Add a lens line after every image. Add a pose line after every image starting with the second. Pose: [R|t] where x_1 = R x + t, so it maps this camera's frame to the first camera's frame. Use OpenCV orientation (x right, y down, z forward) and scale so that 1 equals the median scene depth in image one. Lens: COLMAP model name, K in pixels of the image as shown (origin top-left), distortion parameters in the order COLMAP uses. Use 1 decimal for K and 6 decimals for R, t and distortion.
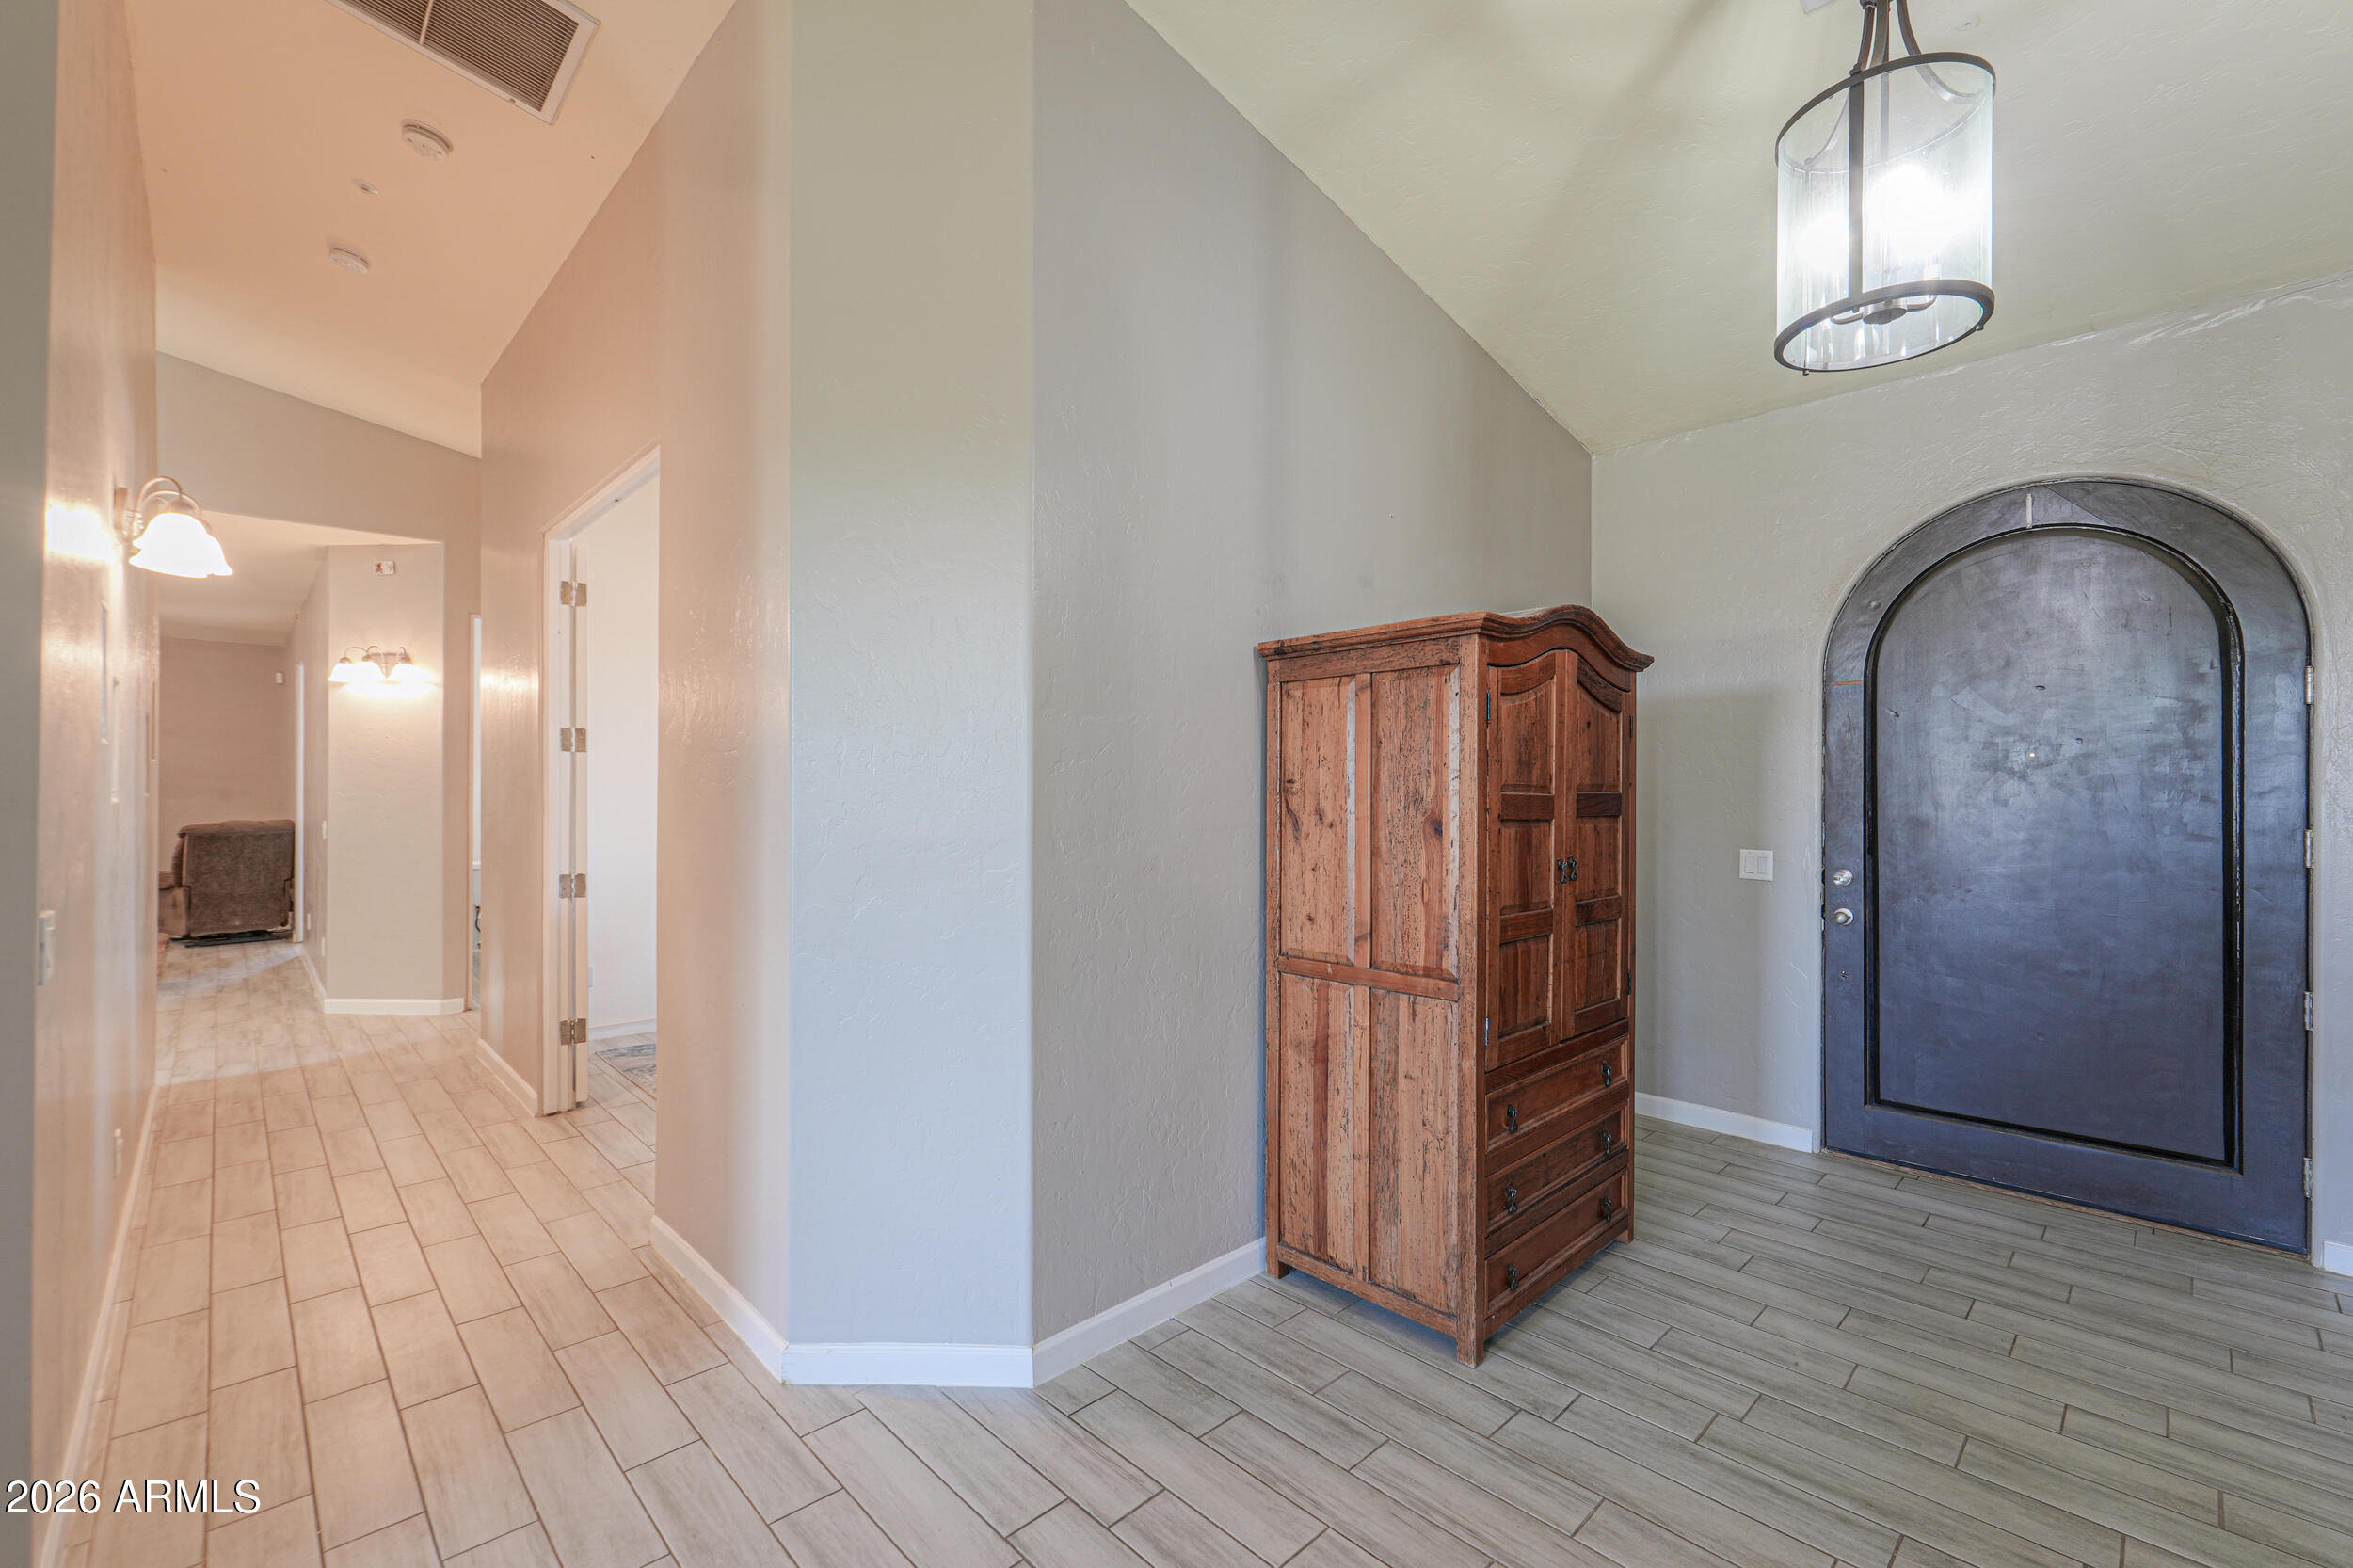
lens RADIAL K [[992.5, 0, 1179.4], [0, 992.5, 795.3], [0, 0, 1]] dist [-0.003288, 0.000138]
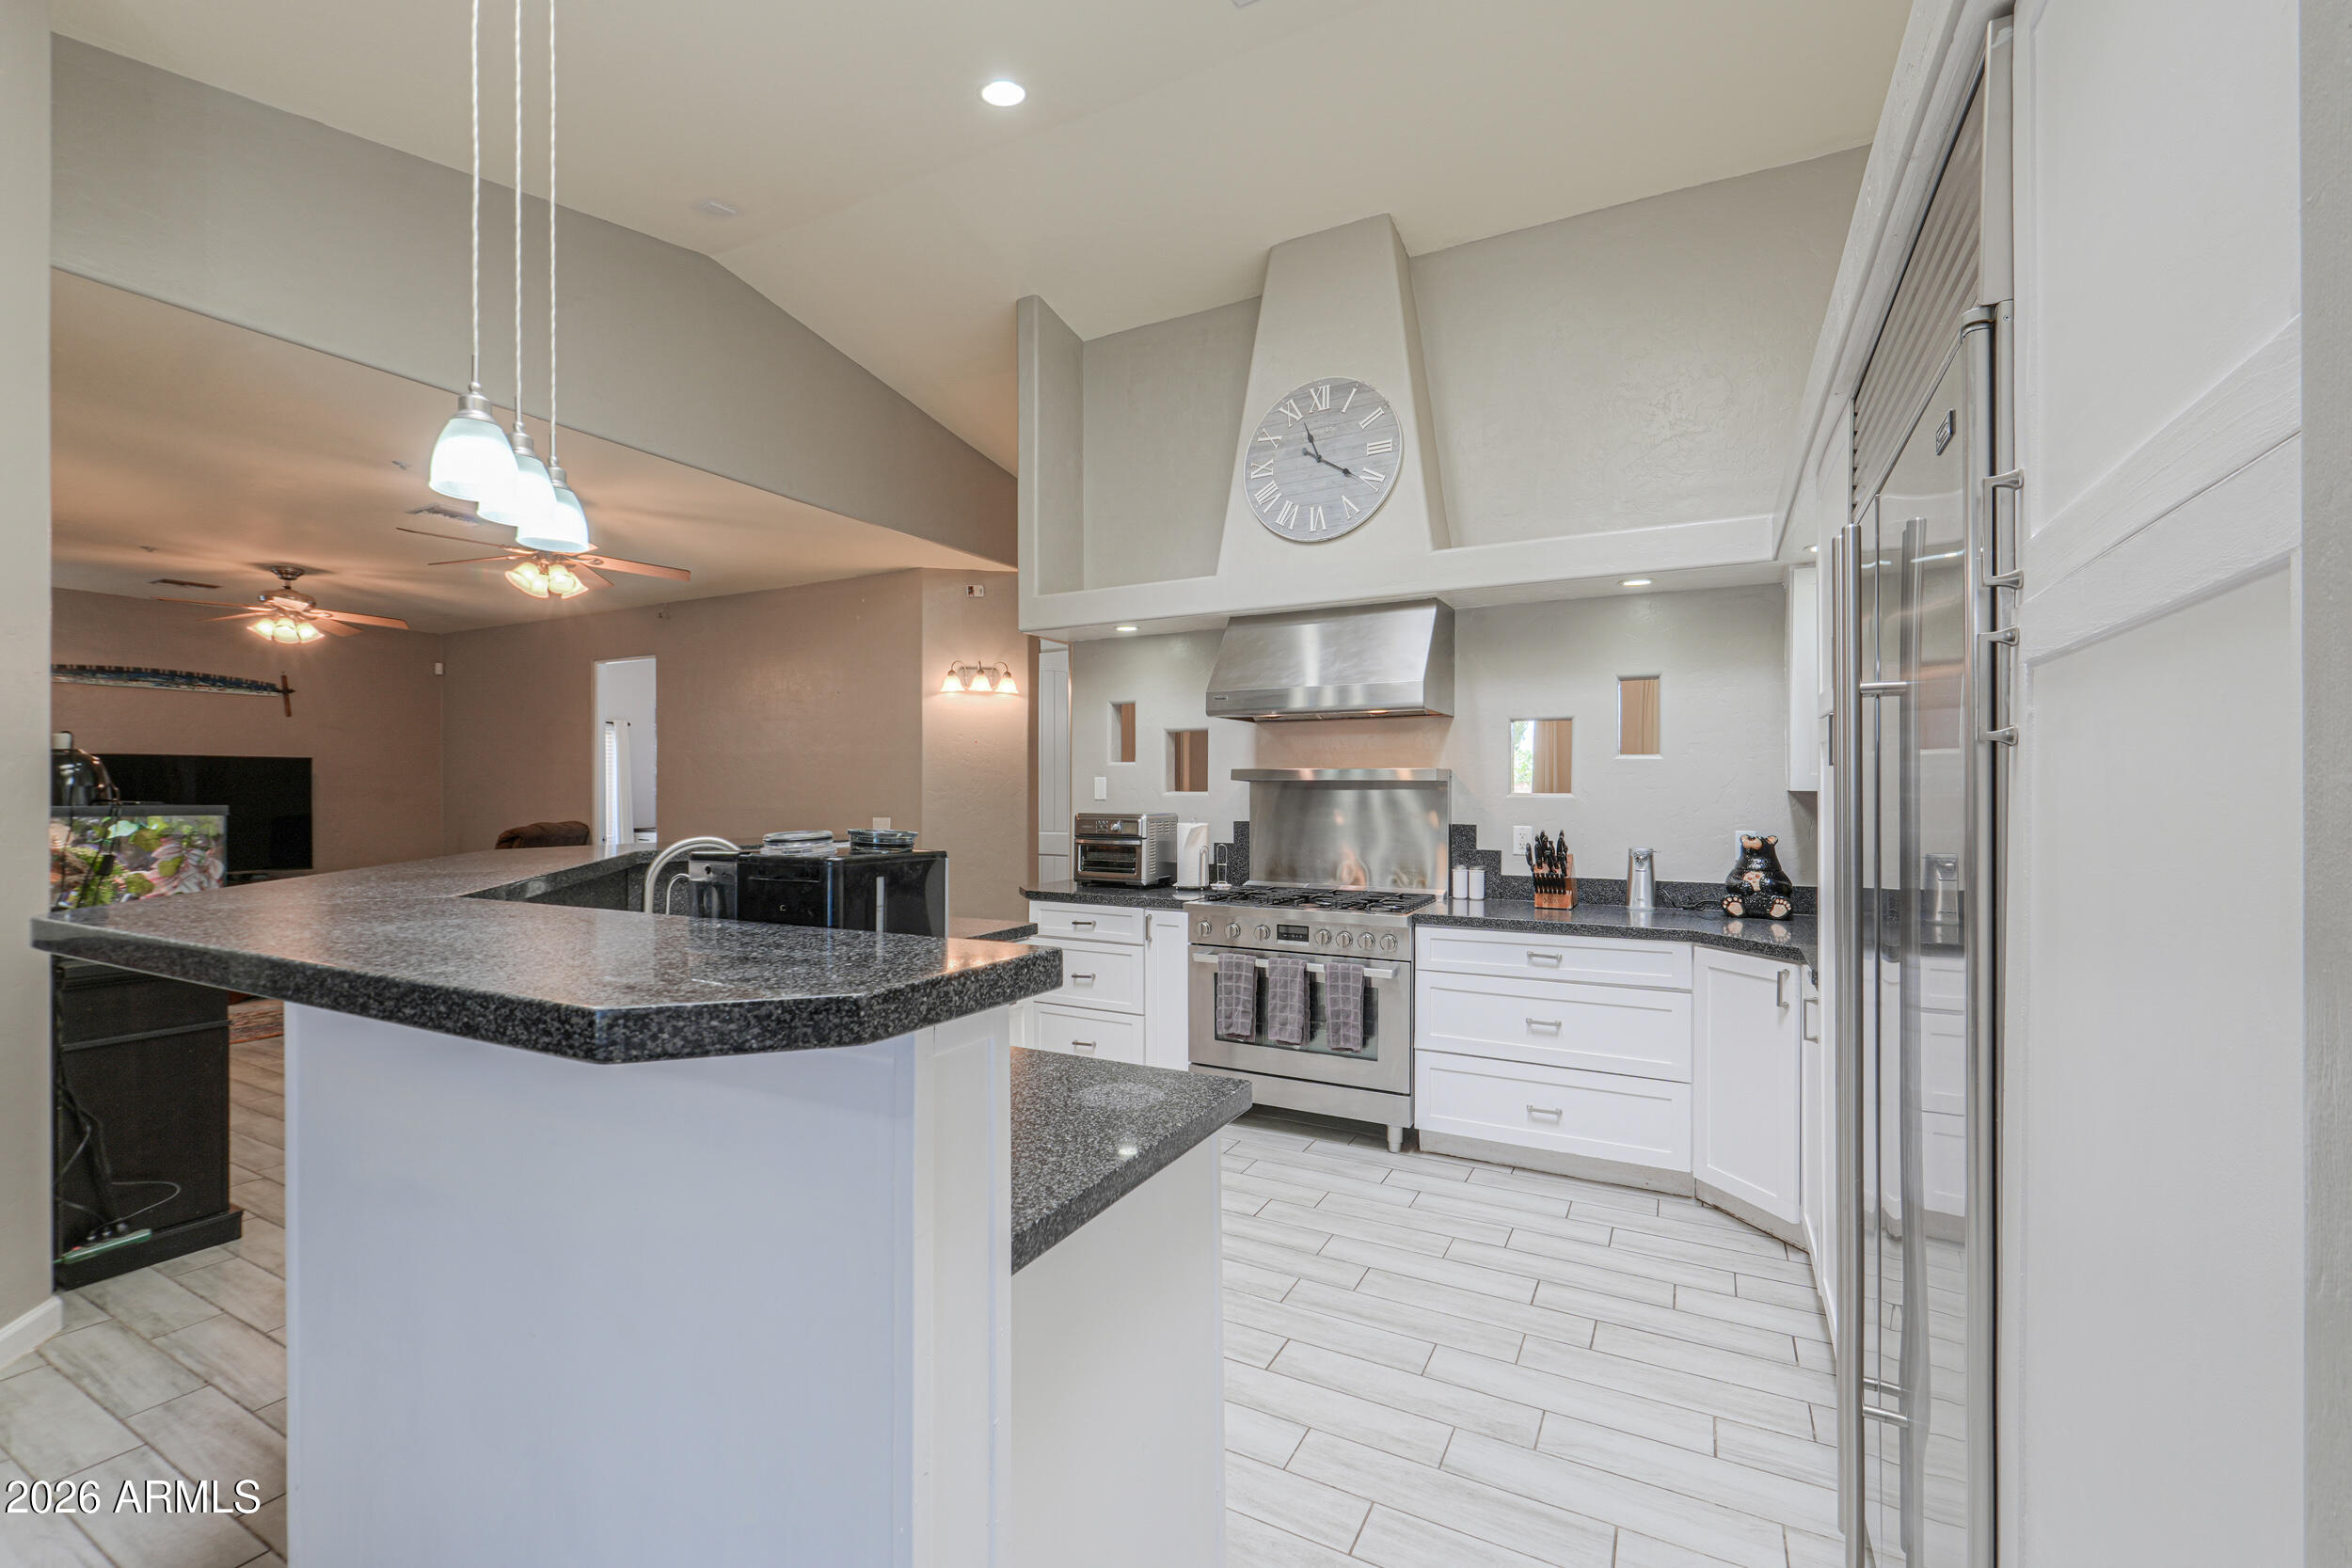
lens RADIAL K [[992.0, 0, 1185.0], [0, 992.0, 800.7], [0, 0, 1]] dist [-0.003288, 0.000138]
pose [[0.948954, -0.007629, 0.315322, -0.679848], [0.005279, 0.999952, 0.008306, -0.002210], [-0.315370, -0.006217, 0.948948, -0.091870]]
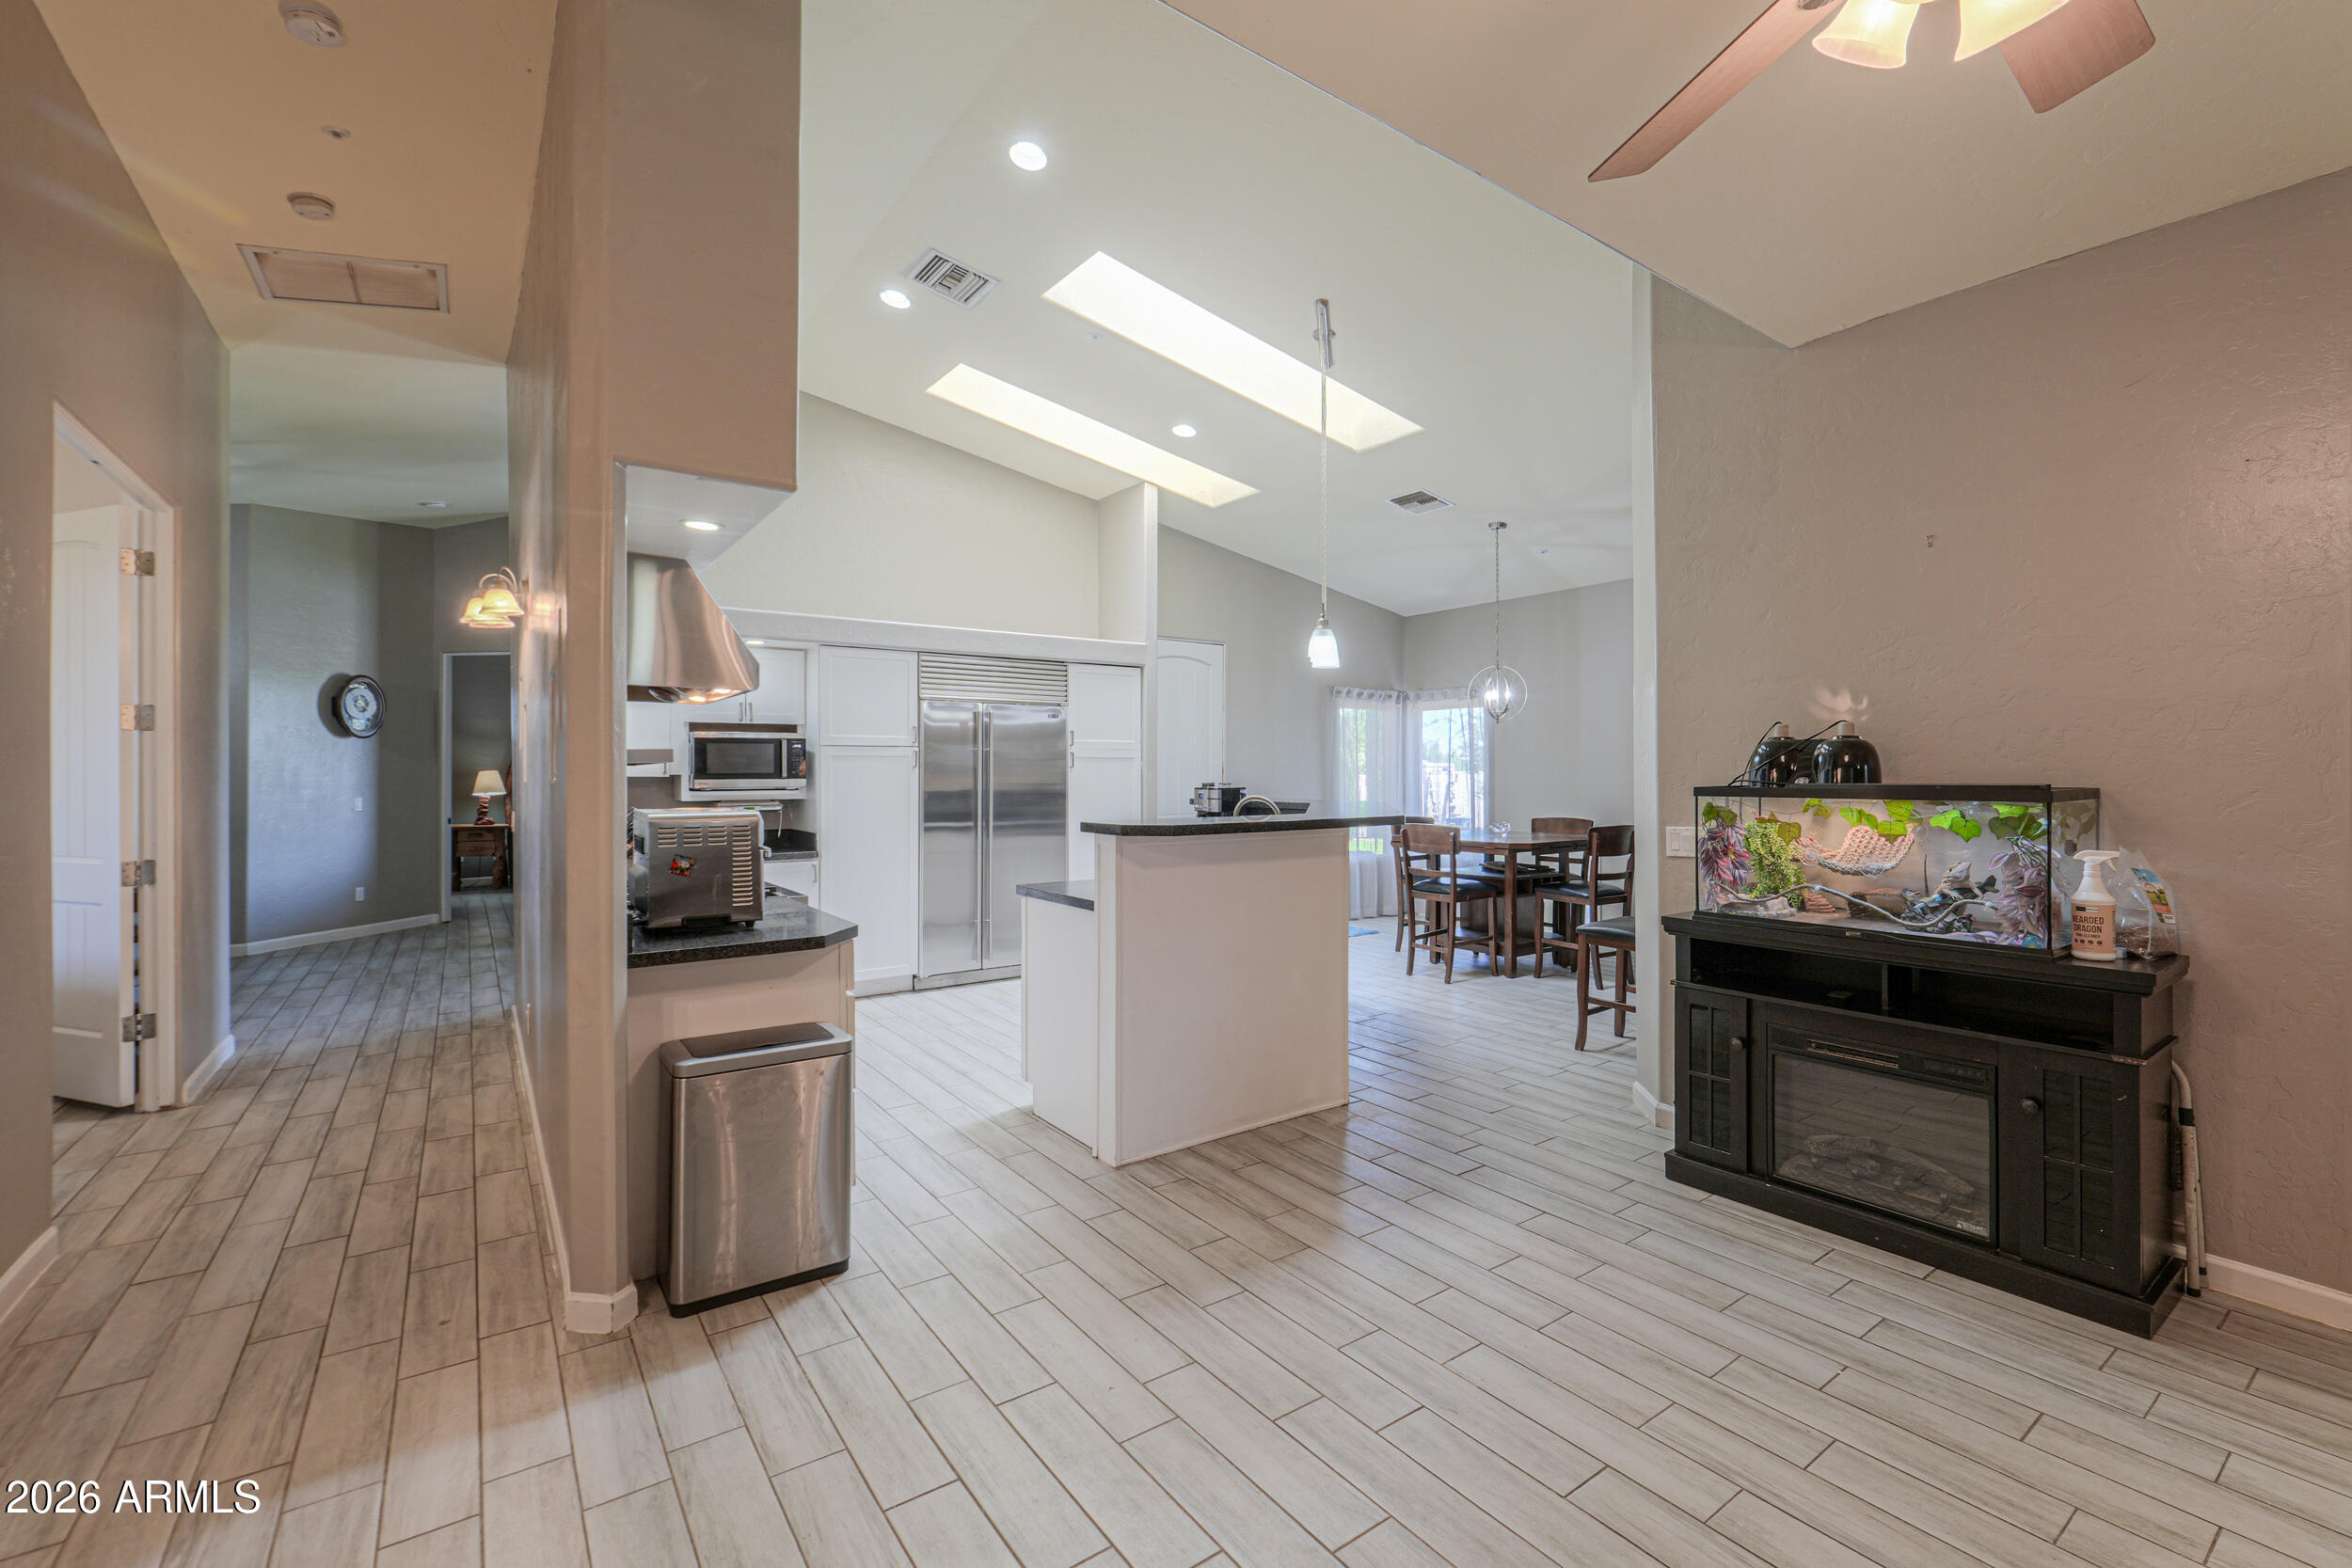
lens RADIAL K [[992.0, 0, 1168.1], [0, 992.0, 778.8], [0, 0, 1]] dist [-0.003288, 0.000138]
pose [[-0.988515, -0.004512, 0.151056, -0.754544], [-0.003259, 0.999958, 0.008538, -0.003434], [-0.151088, 0.007948, -0.988488, 0.779788]]
